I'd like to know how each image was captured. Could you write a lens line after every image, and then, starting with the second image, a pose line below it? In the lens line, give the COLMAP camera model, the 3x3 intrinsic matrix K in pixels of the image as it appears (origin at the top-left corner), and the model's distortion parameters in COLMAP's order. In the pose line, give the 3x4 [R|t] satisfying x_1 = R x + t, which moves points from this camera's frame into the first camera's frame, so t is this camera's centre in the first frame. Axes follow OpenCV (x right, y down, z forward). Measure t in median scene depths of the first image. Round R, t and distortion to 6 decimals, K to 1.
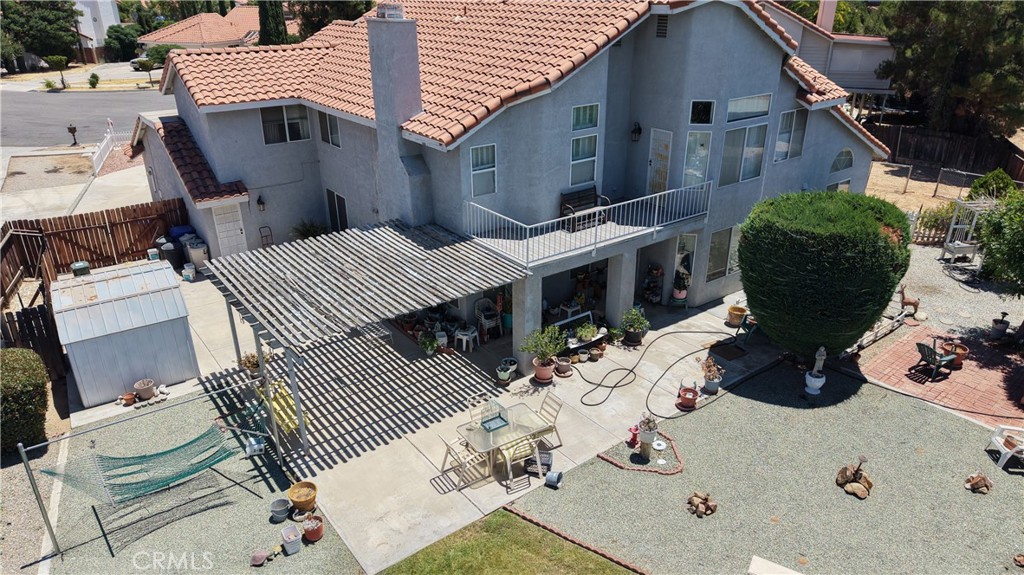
lens RADIAL K [[695.4, 0, 512.0], [0, 695.4, 287.5], [0, 0, 1]] dist [0.023636, -0.000731]
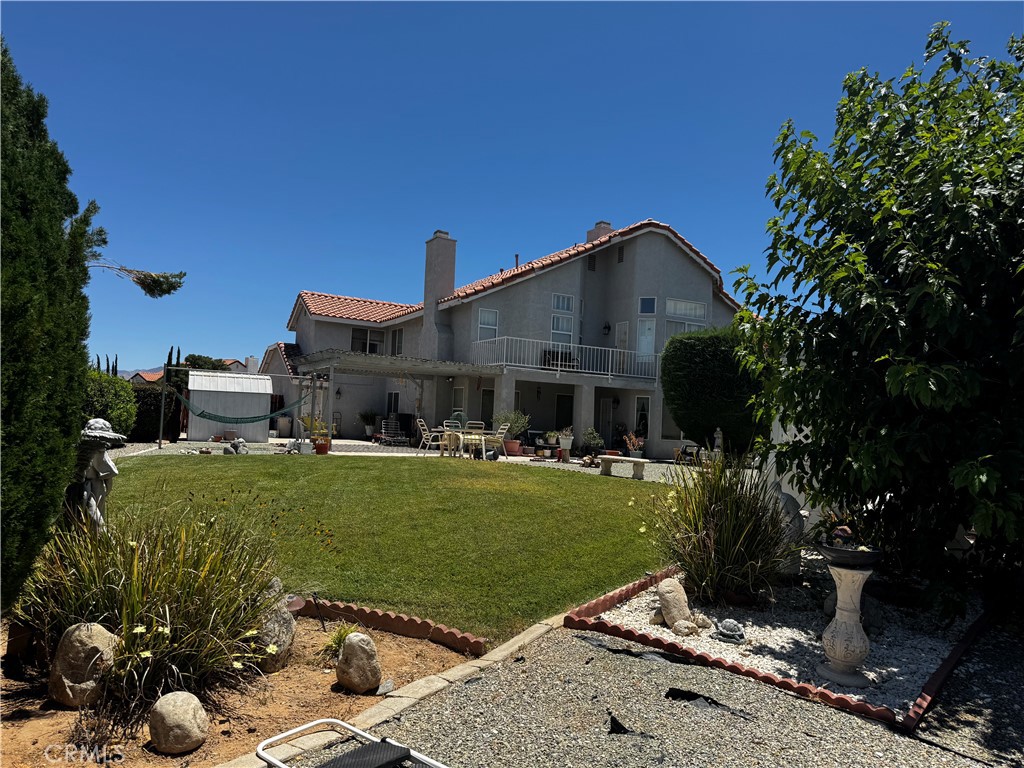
lens RADIAL K [[718.0, 0, 512.0], [0, 718.0, 384.0], [0, 0, 1]] dist [0.178010, 0.000024]
pose [[0.987713, 0.040726, -0.150879, 0.233345], [-0.105460, 0.886179, -0.451182, 0.593470], [0.115331, 0.461550, 0.879585, -0.255113]]
